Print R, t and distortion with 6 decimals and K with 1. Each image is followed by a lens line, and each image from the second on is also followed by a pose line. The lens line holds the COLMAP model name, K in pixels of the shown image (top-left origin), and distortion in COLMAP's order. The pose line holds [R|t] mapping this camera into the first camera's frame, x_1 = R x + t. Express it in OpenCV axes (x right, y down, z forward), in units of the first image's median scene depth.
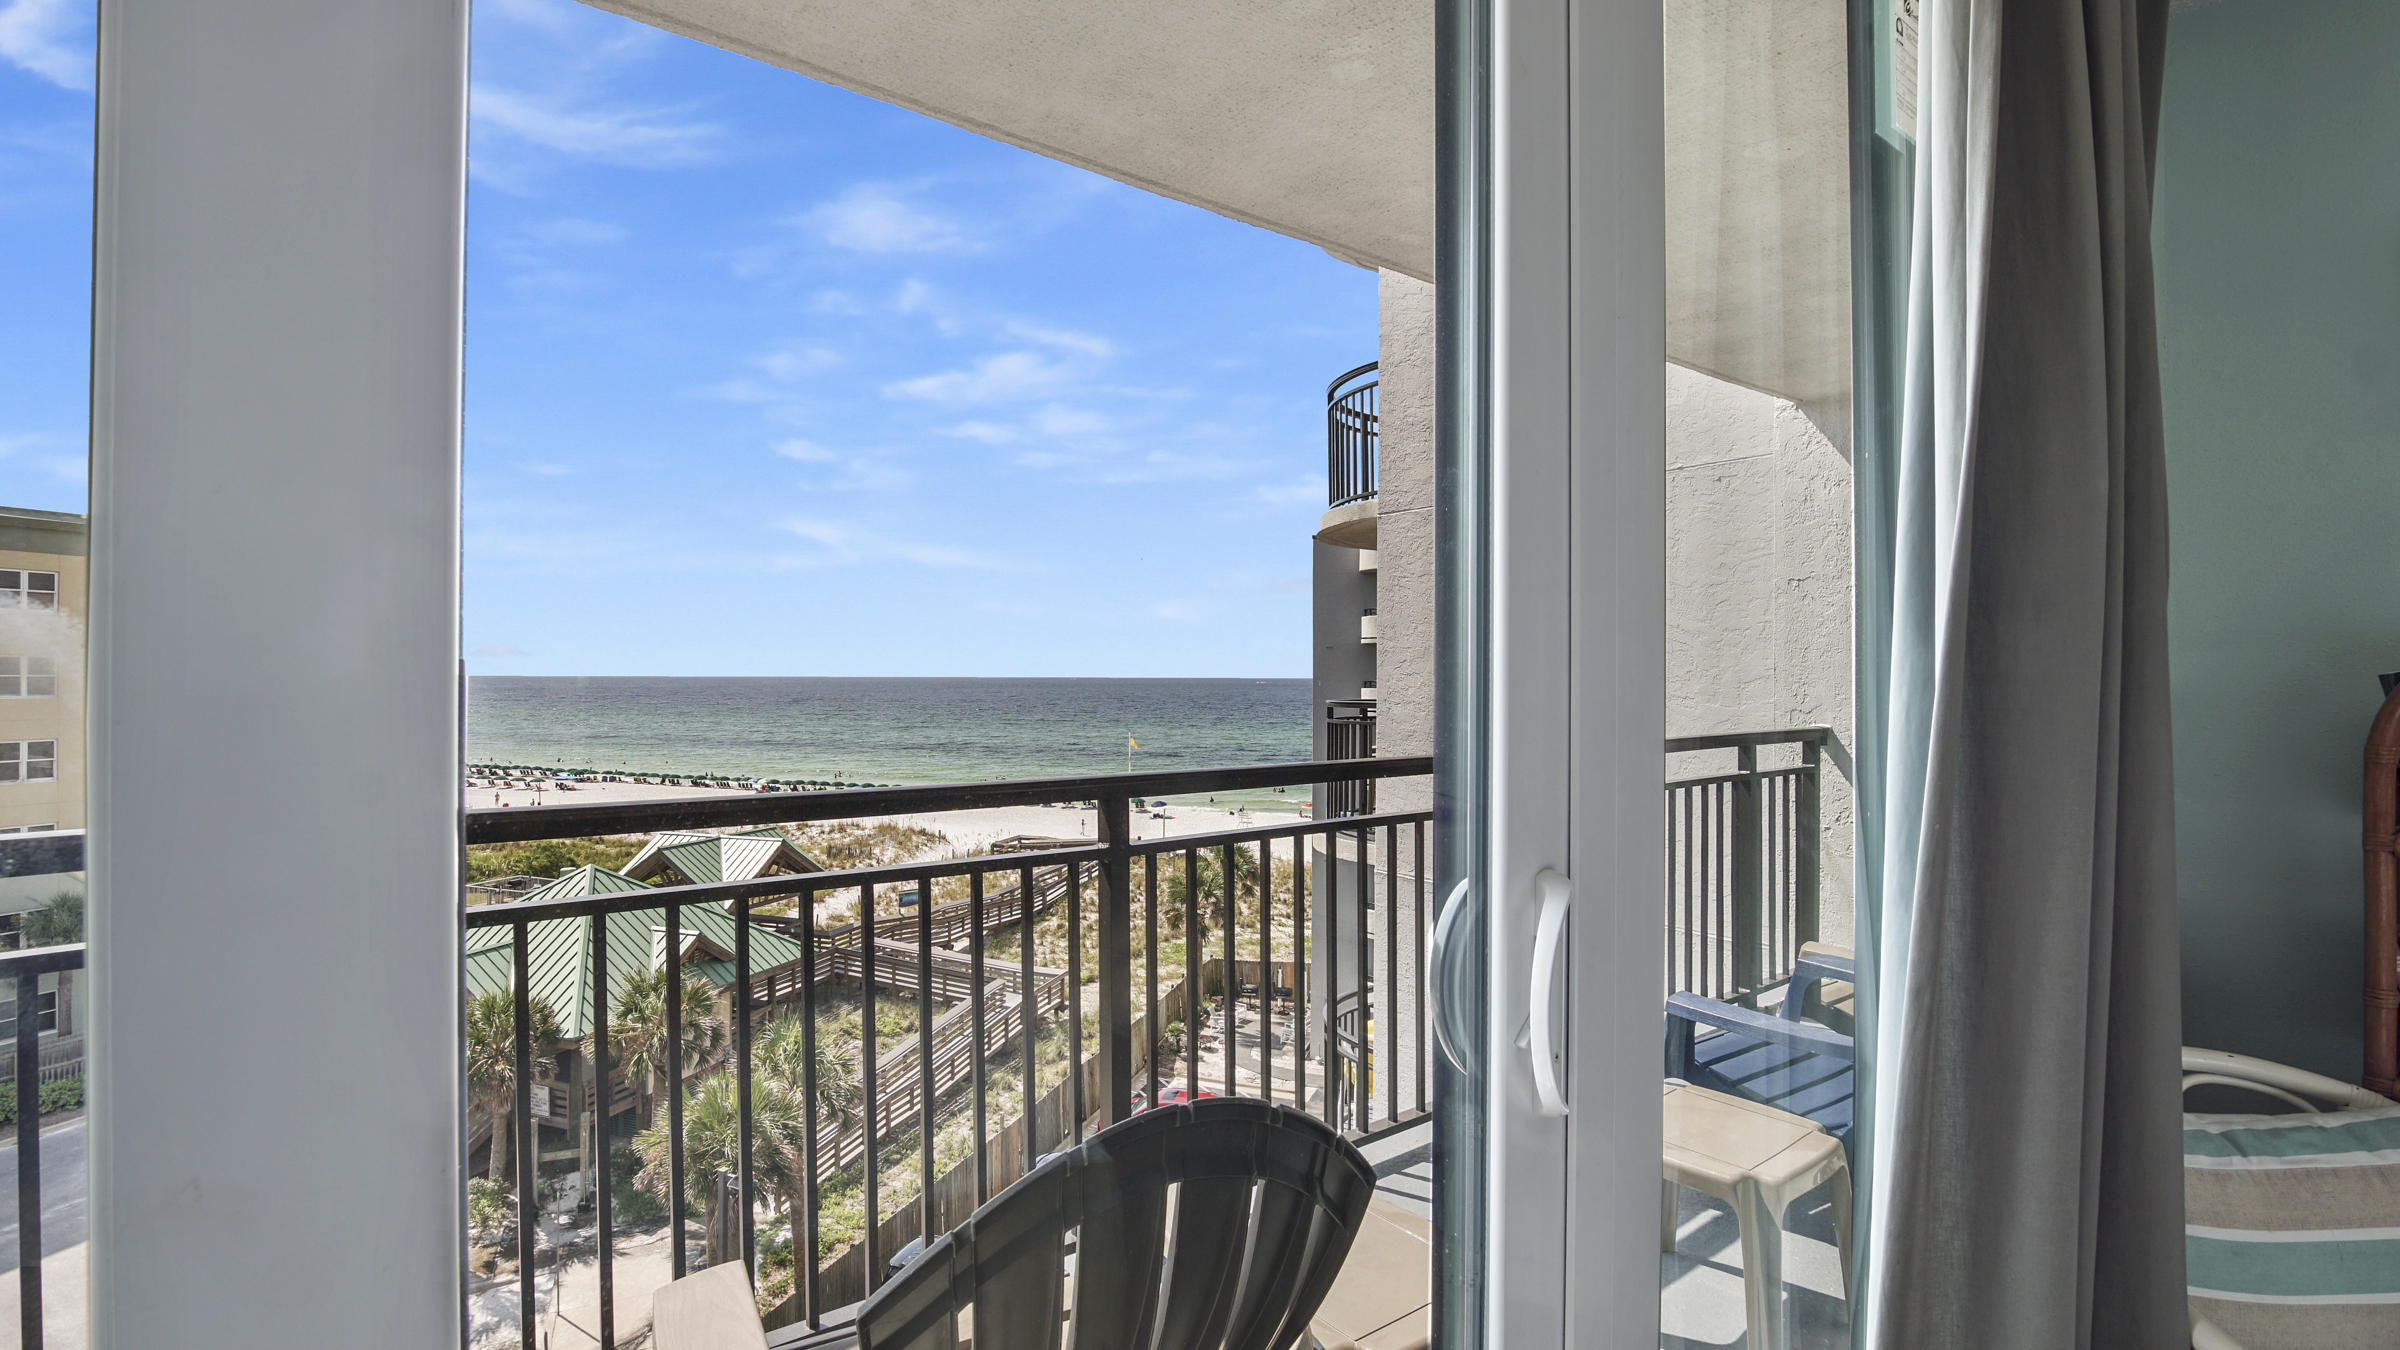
lens RADIAL K [[1185.0, 0, 1280.7], [0, 1185.0, 680.2], [0, 0, 1]] dist [0.001739, -0.015597]
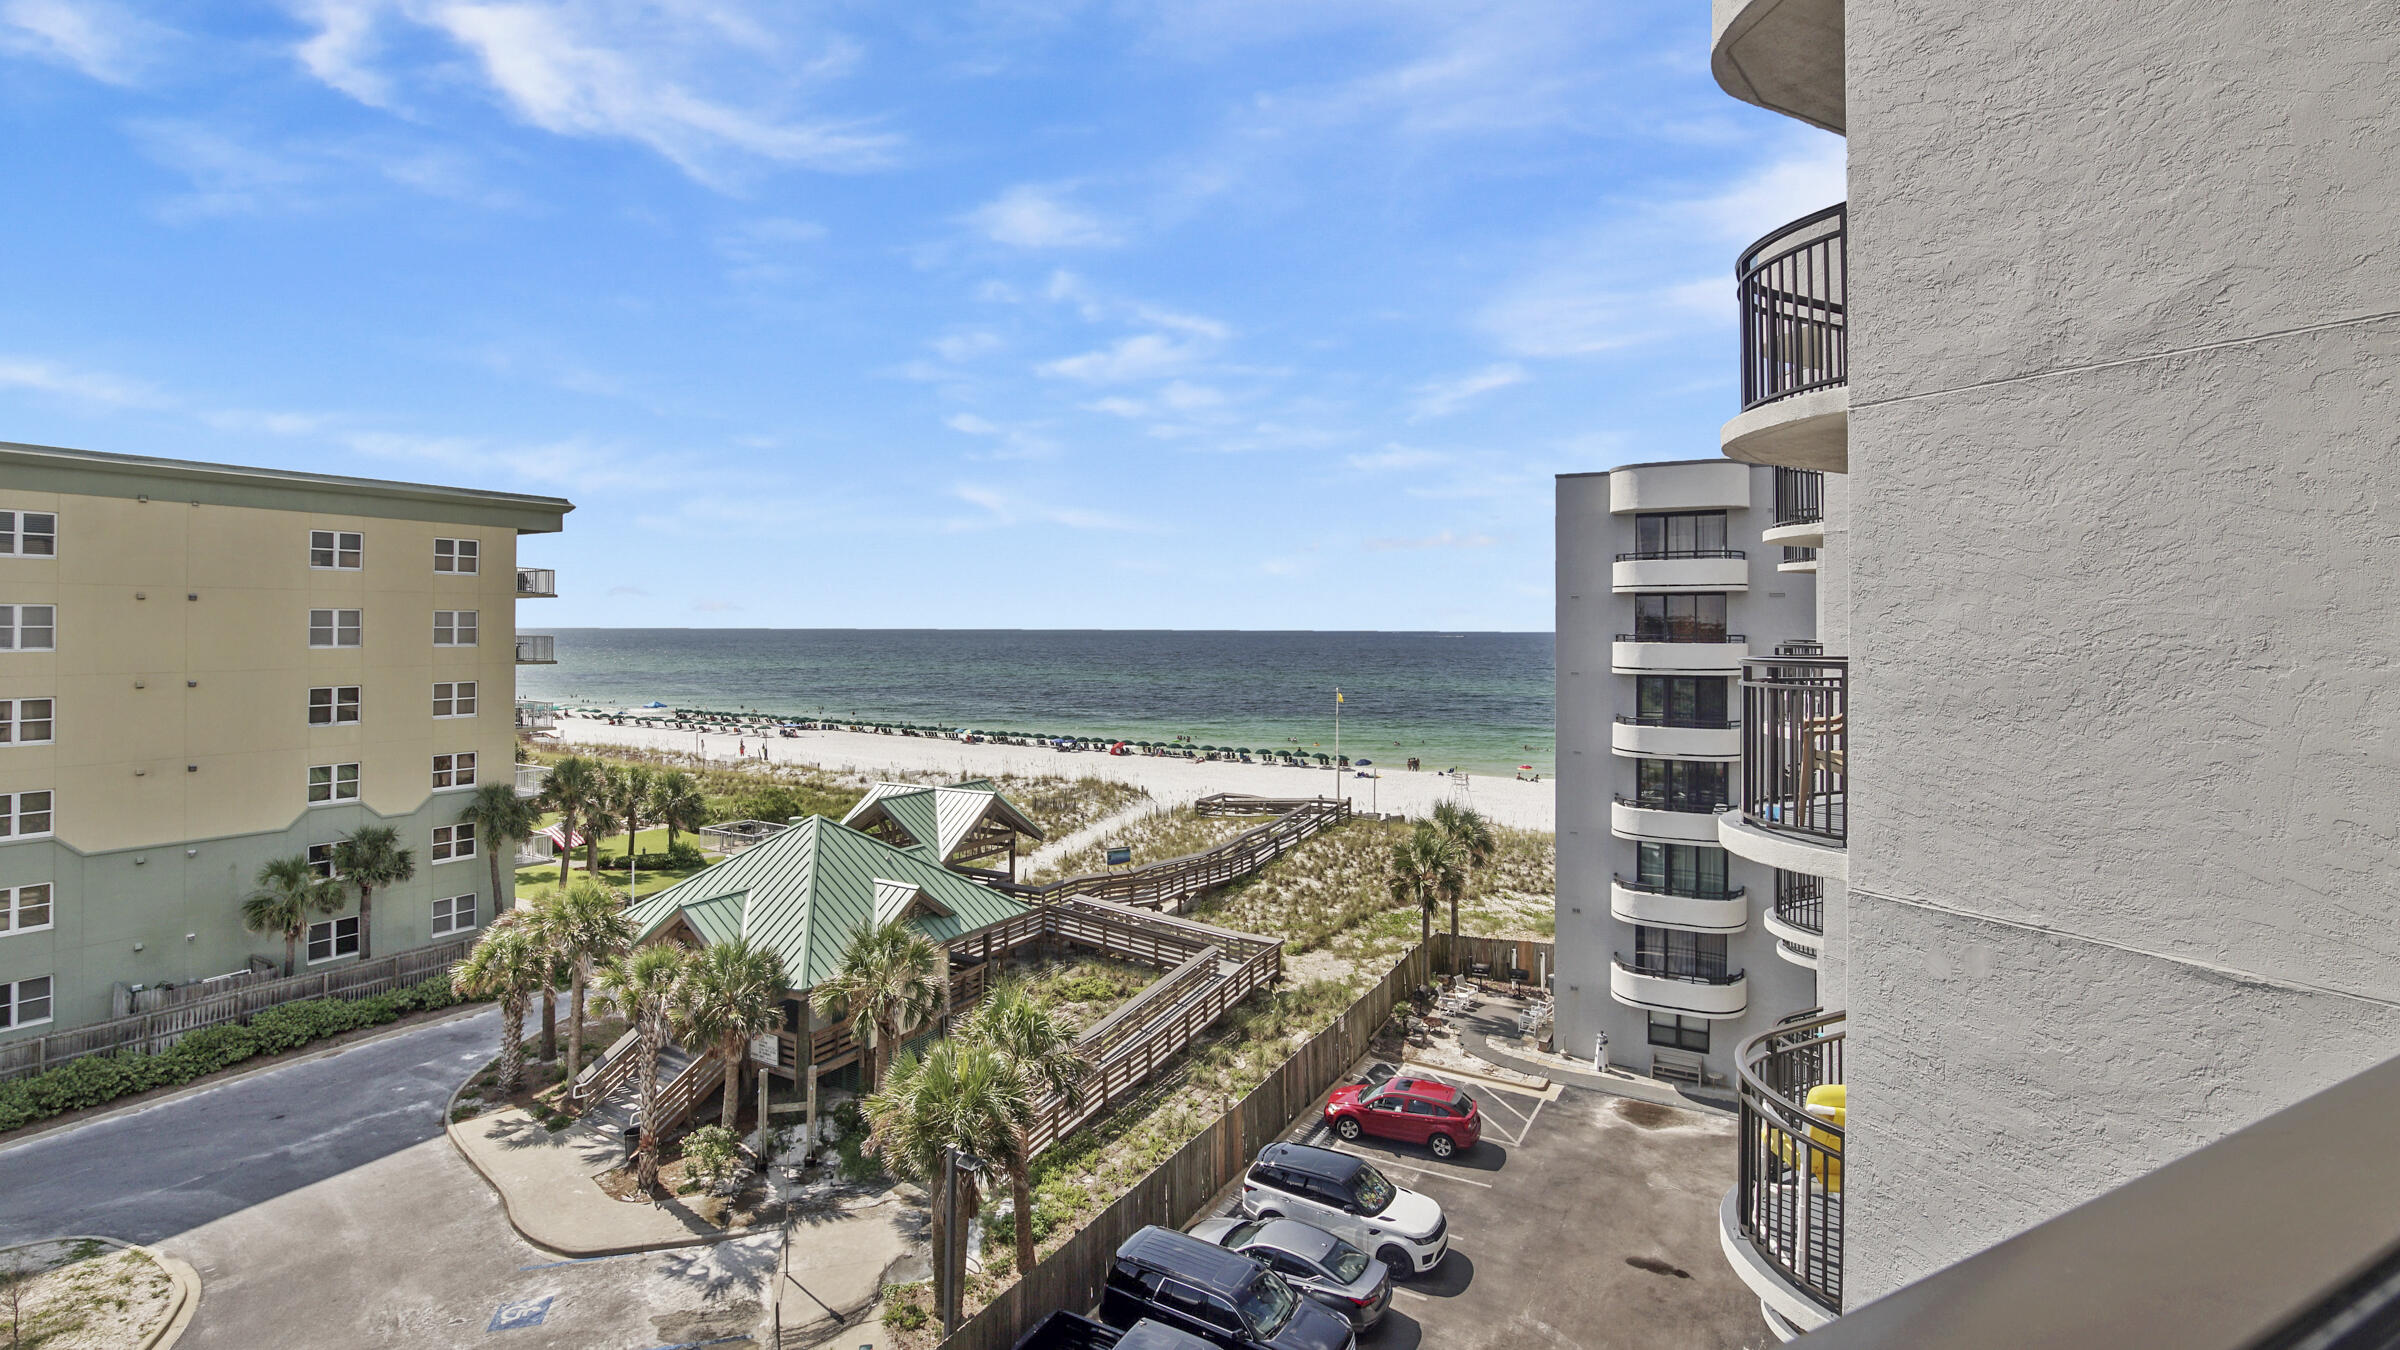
lens RADIAL K [[1087.8, 0, 1195.7], [0, 1087.8, 625.8], [0, 0, 1]] dist [-0.010186, 0.000313]
pose [[0.986091, 0.001390, -0.166198, -0.107604], [-0.002428, 0.999979, -0.006042, 0.000656], [0.166186, 0.006362, 0.986074, 0.136939]]
